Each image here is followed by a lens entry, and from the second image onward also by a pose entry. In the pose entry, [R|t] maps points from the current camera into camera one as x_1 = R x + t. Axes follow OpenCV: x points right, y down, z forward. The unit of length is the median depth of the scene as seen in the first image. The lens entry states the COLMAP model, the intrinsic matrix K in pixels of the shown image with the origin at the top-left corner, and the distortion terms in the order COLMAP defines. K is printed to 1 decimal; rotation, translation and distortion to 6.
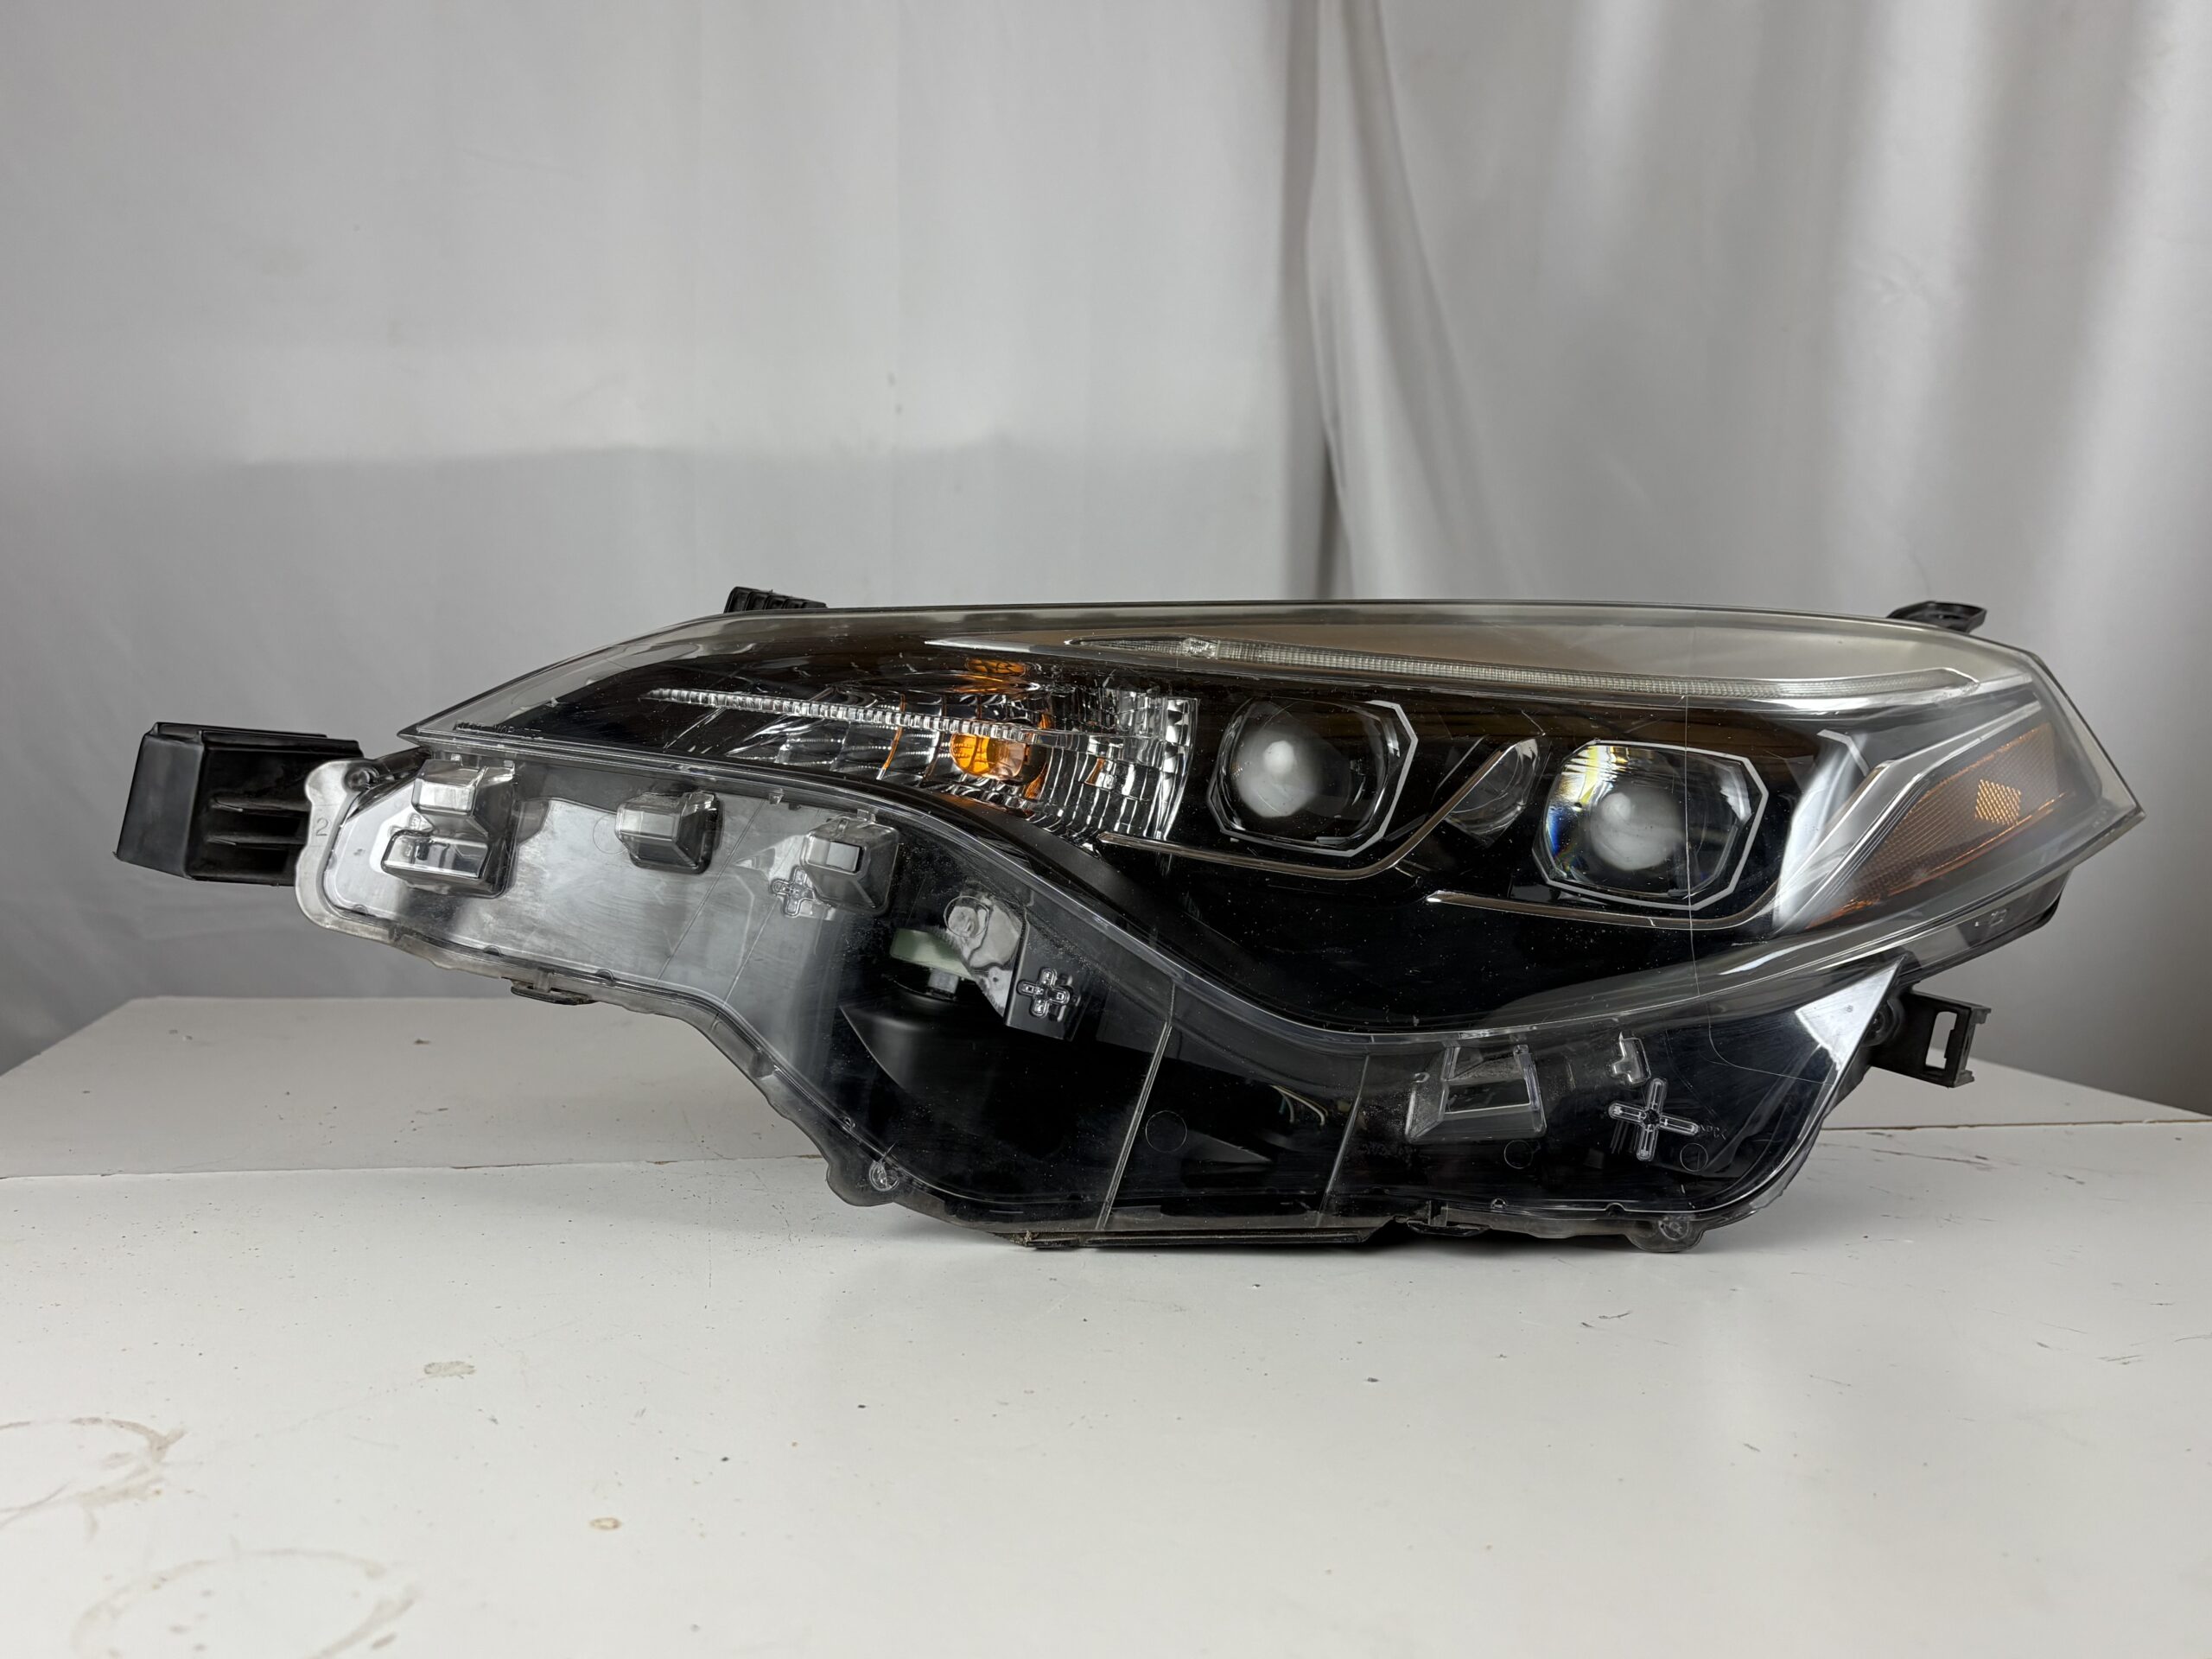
lens RADIAL K [[1894.5, 0, 1106.0], [0, 1894.5, 829.5], [0, 0, 1]] dist [0.042373, -0.003126]
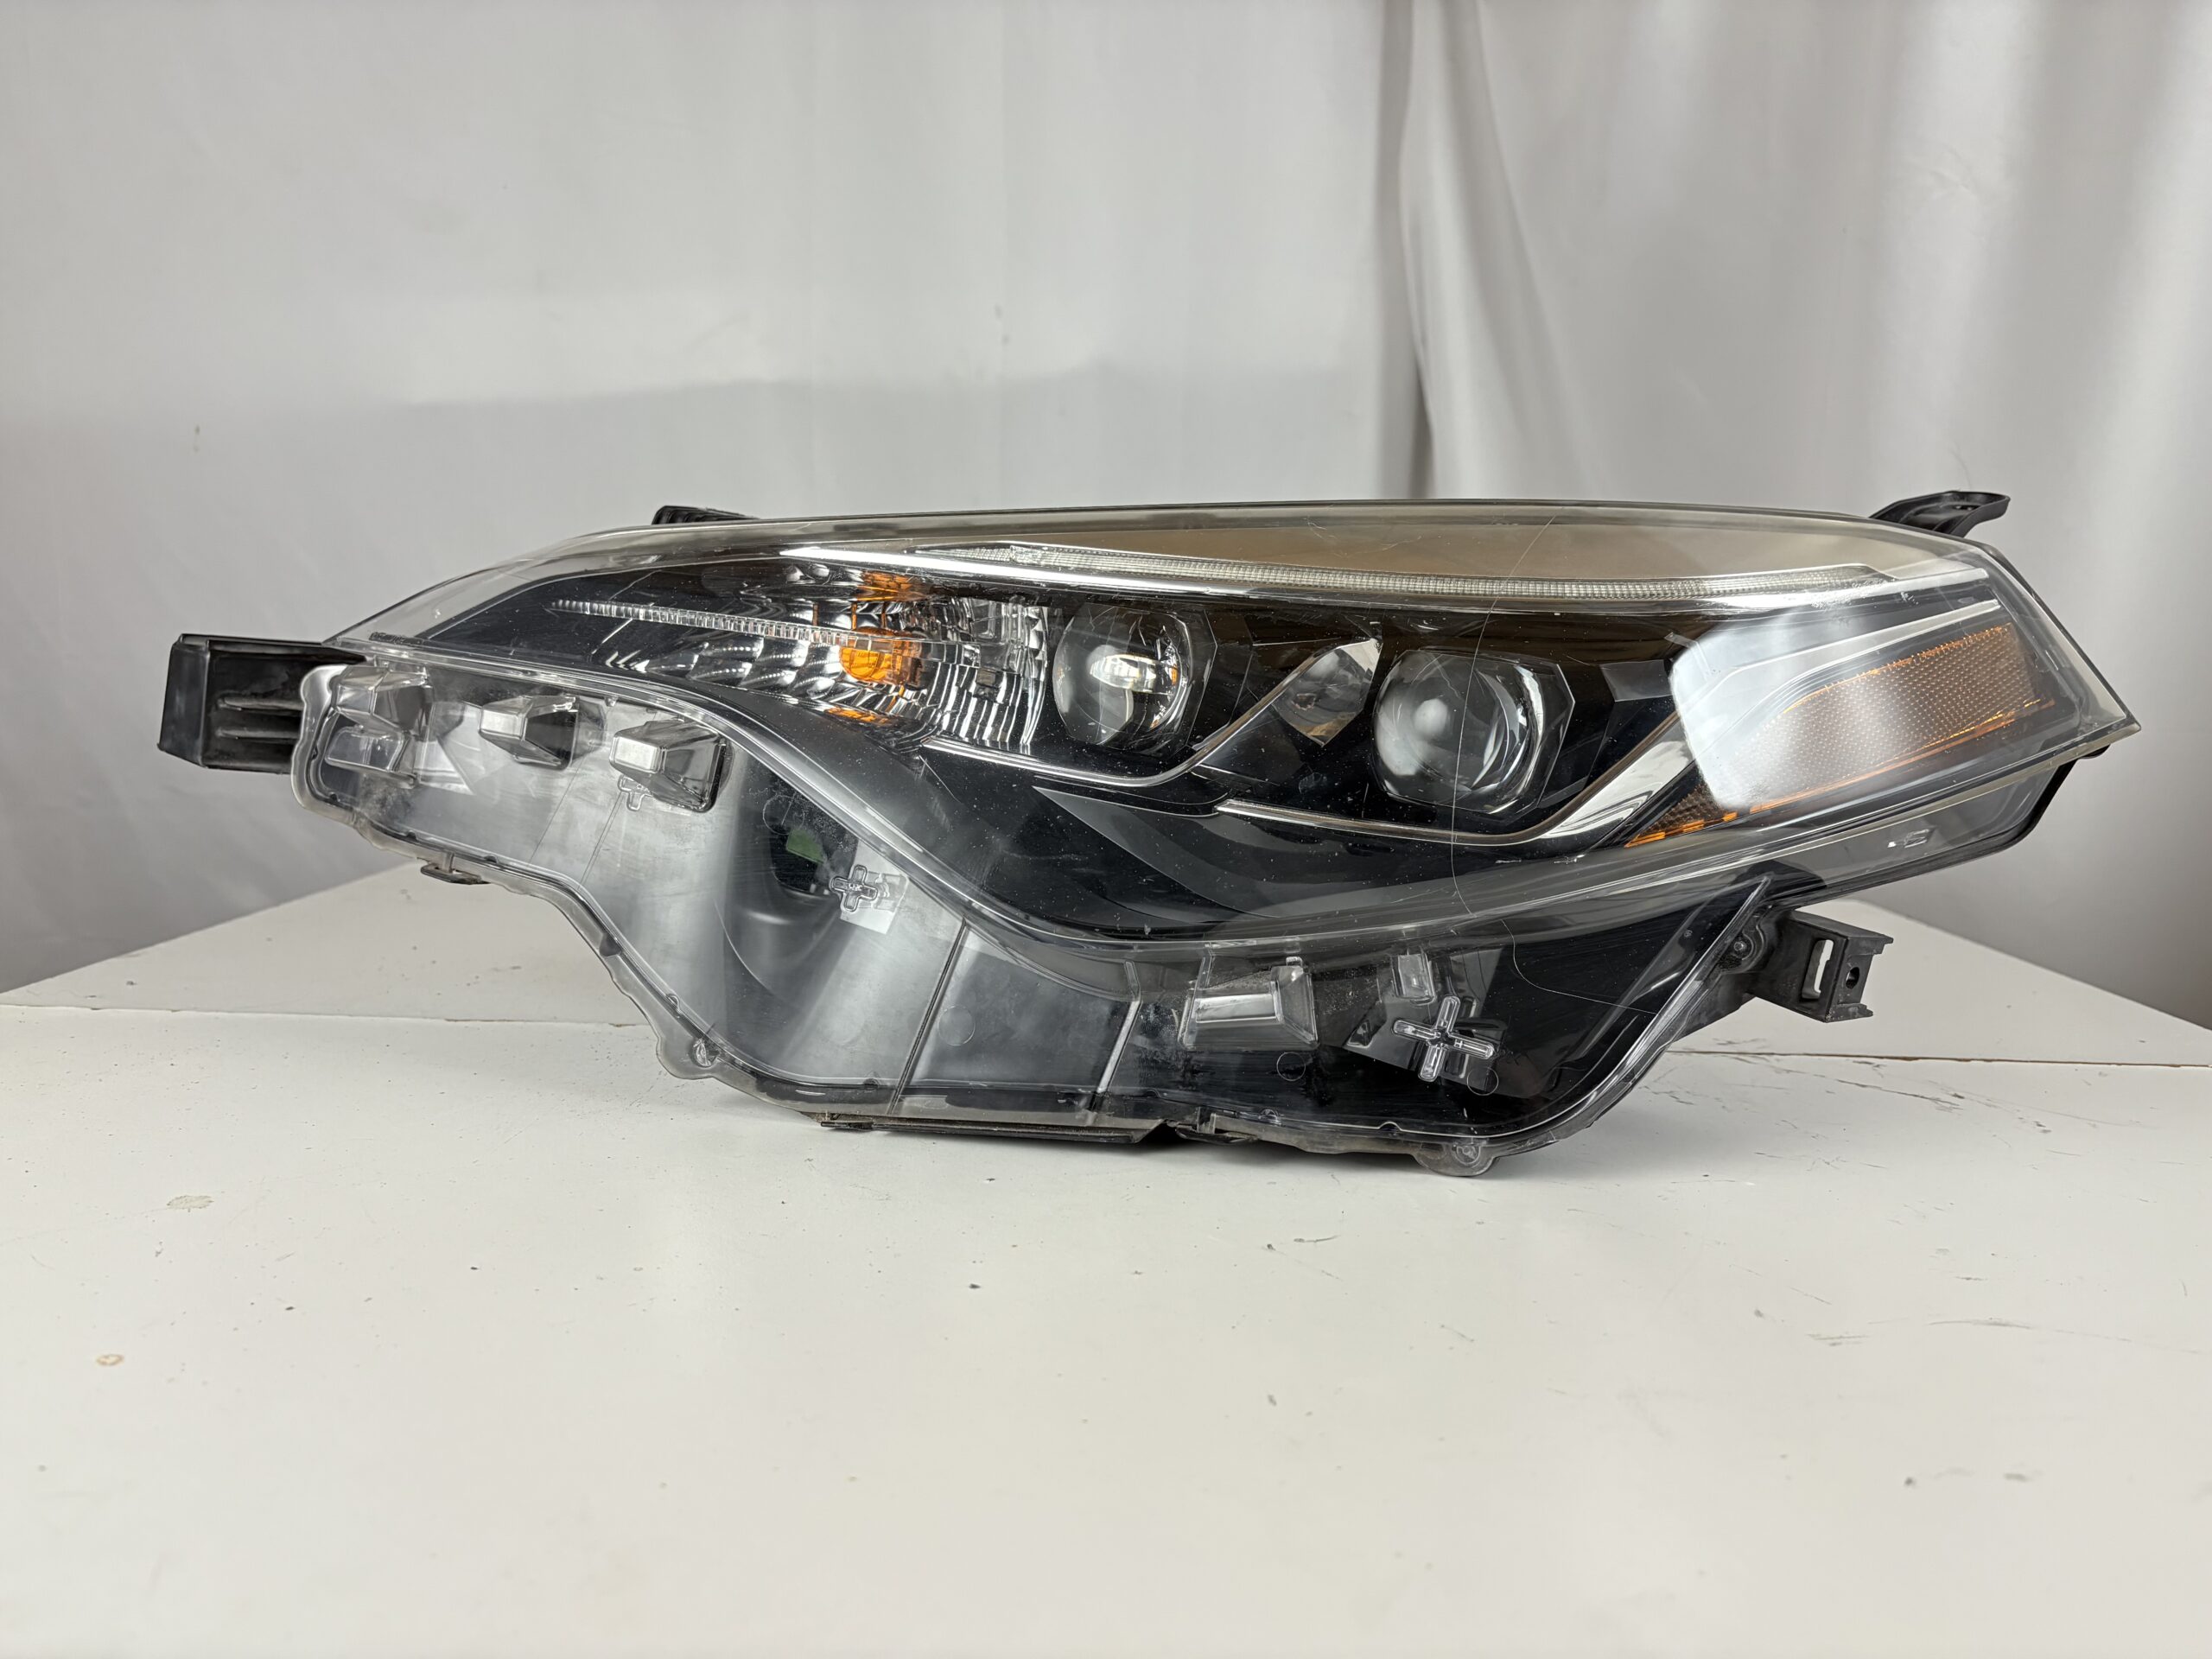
lens RADIAL K [[1675.8, 0, 1106.0], [0, 1675.8, 829.5], [0, 0, 1]] dist [0.034501, -0.002553]
pose [[0.965209, 0.024551, -0.260324, 0.341411], [-0.009045, 0.998121, 0.060597, -0.003992], [0.261323, -0.056135, 0.963618, 0.139481]]
